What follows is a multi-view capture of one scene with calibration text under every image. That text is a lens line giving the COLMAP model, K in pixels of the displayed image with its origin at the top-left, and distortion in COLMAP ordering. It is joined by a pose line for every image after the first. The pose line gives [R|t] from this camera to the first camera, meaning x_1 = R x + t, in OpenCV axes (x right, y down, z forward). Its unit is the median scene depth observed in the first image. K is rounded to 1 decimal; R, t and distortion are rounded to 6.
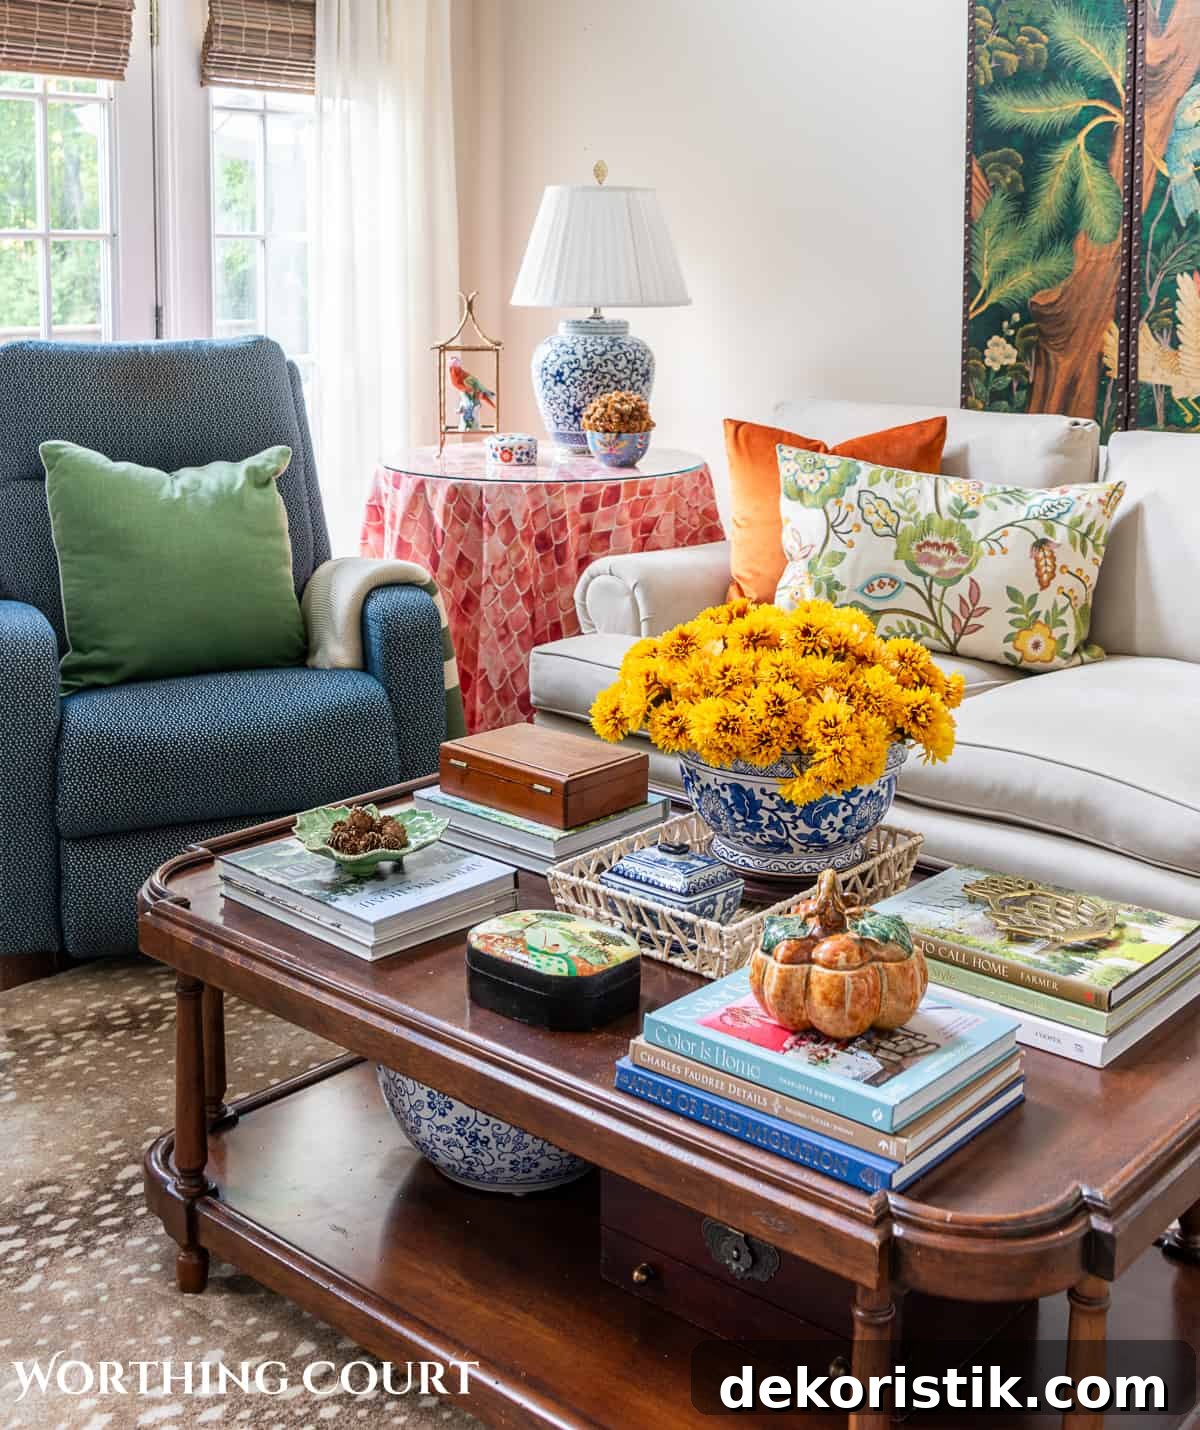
lens RADIAL K [[1741.6, 0, 597.6], [0, 1741.6, 395.3], [0, 0, 1]] dist [-0.002434, -0.018849]
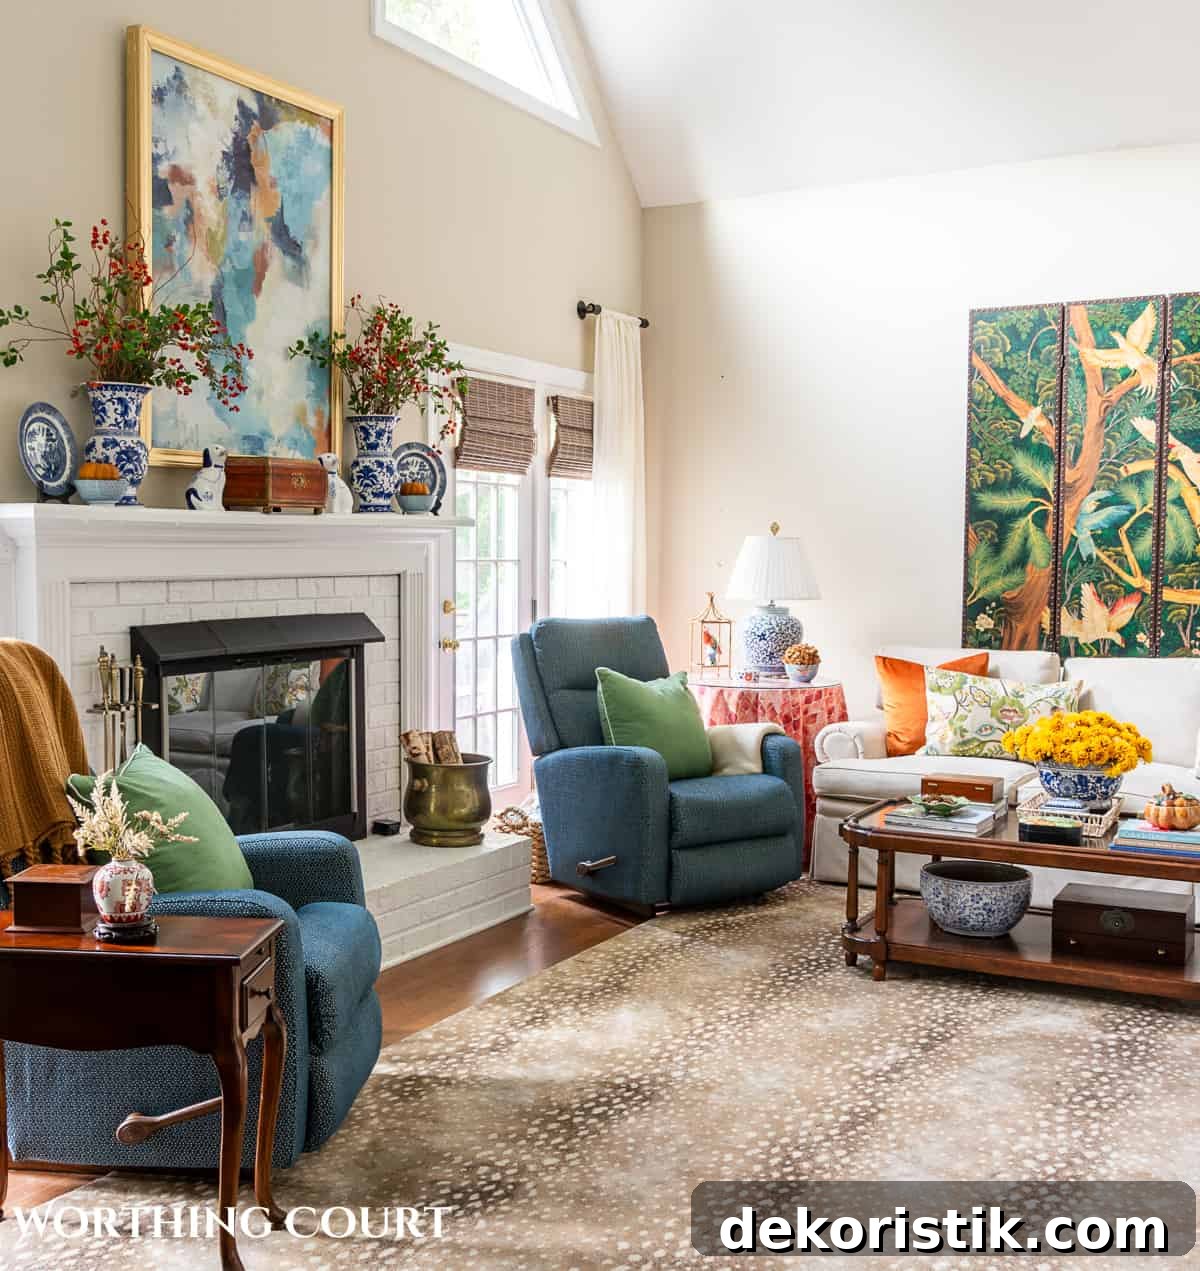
lens RADIAL K [[1527.4, 0, 566.7], [0, 1527.4, 656.5], [0, 0, 1]] dist [0.052271, -0.002163]
pose [[0.971741, -0.010483, 0.235818, -0.685698], [0.013059, 0.999871, -0.009366, 0.026332], [-0.235690, 0.012181, 0.971752, -0.627446]]
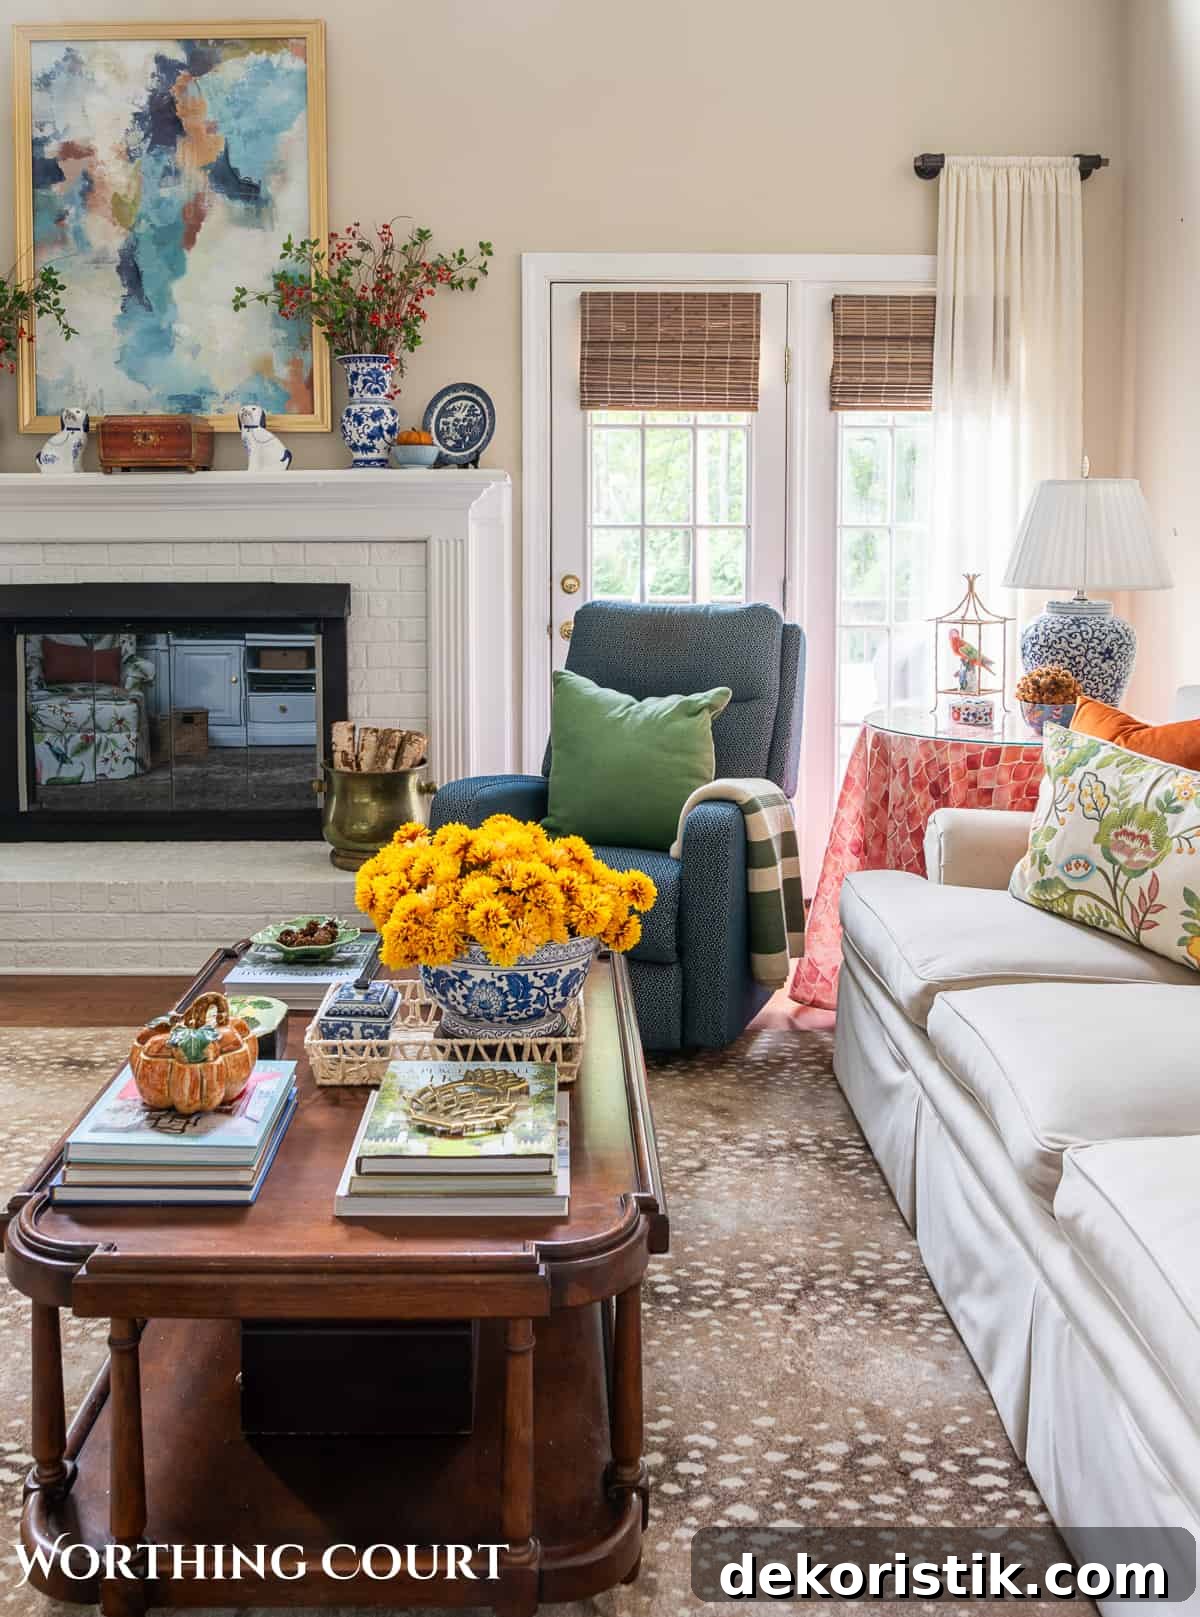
lens RADIAL K [[1399.3, 0, 598.7], [0, 1399.3, 624.6], [0, 0, 1]] dist [-0.007511, -0.022057]
pose [[0.684303, 0.045287, -0.727790, 0.489093], [-0.060251, 0.998168, 0.005460, -0.017015], [0.726705, 0.040114, 0.685778, 0.200160]]
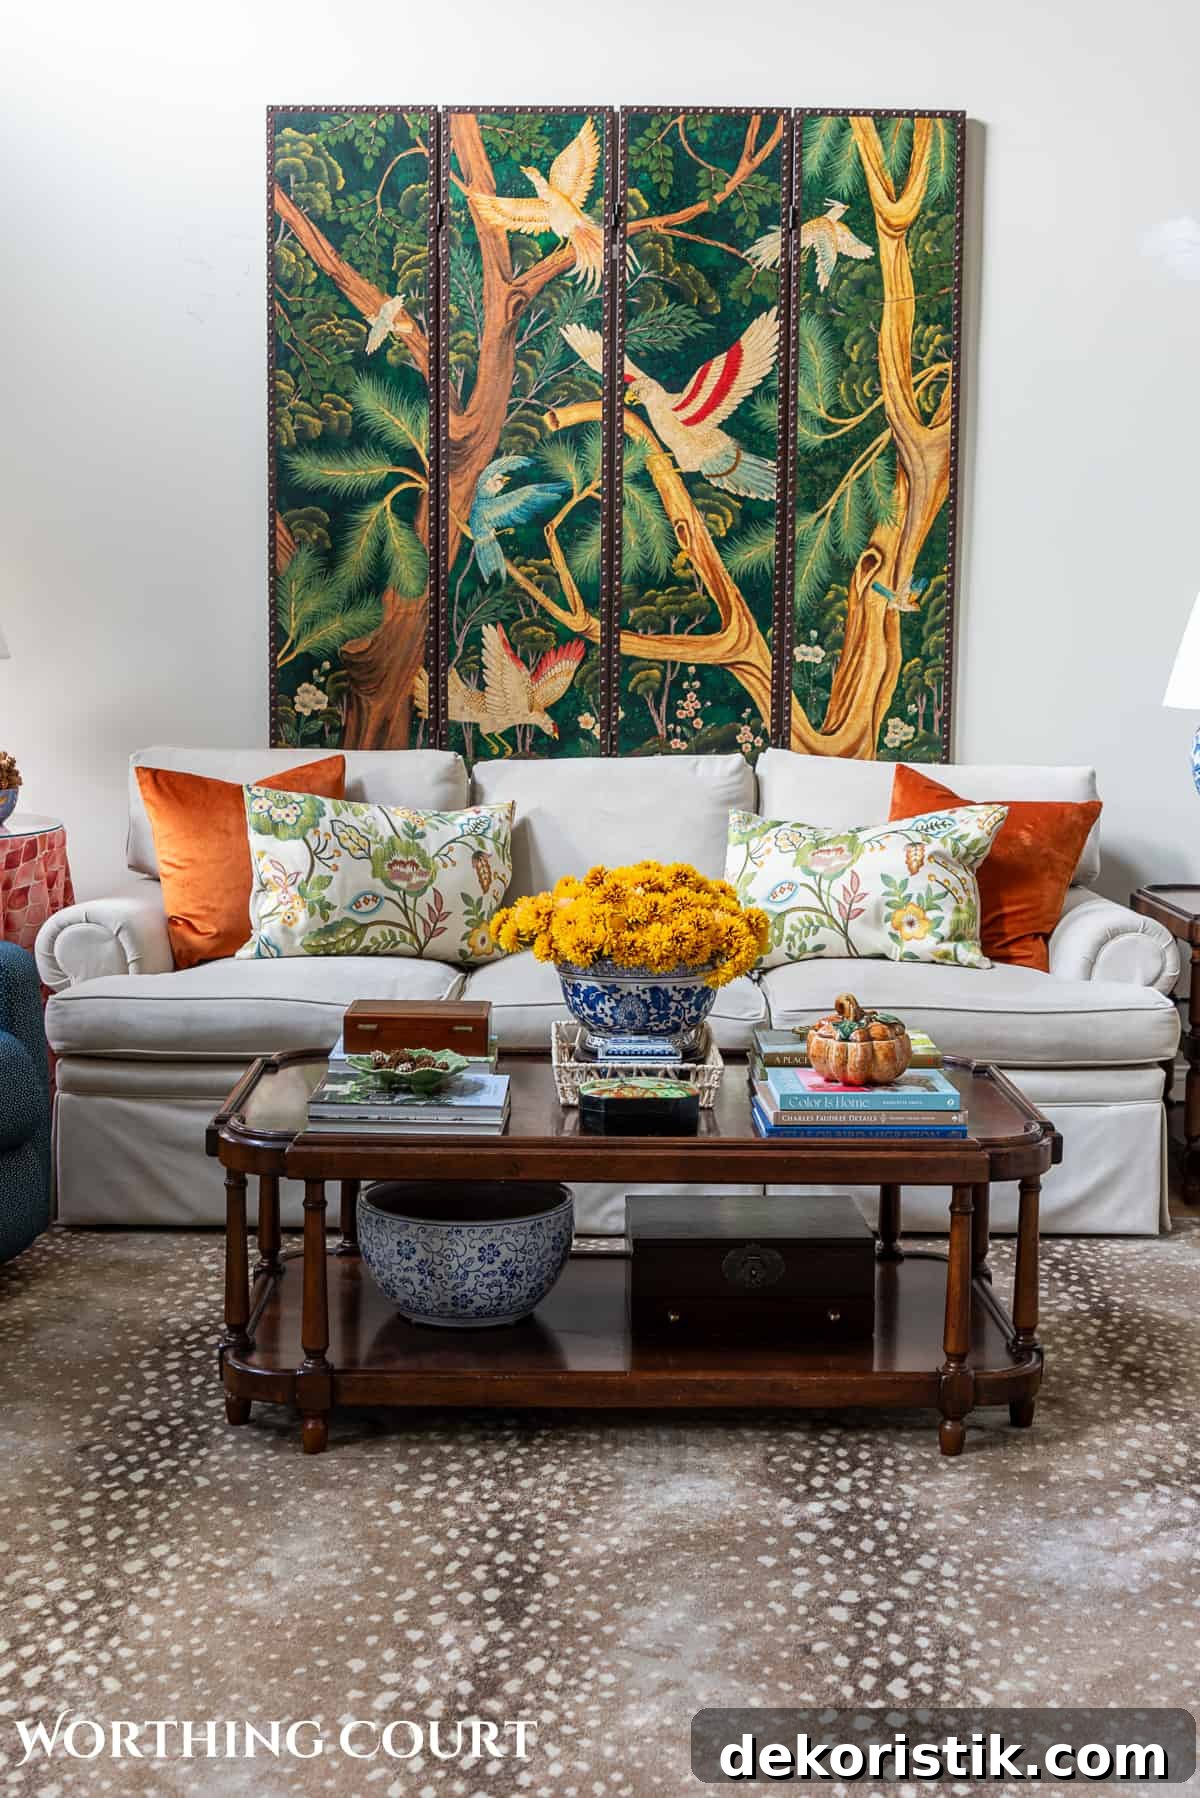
lens RADIAL K [[2389.7, 0, 571.5], [0, 2389.7, 902.3], [0, 0, 1]] dist [-0.043294, -0.131834]
pose [[0.742592, -0.073933, 0.665651, -0.668698], [0.044741, 0.997144, 0.060840, 0.018947], [-0.668248, -0.015397, 0.743779, -0.206538]]
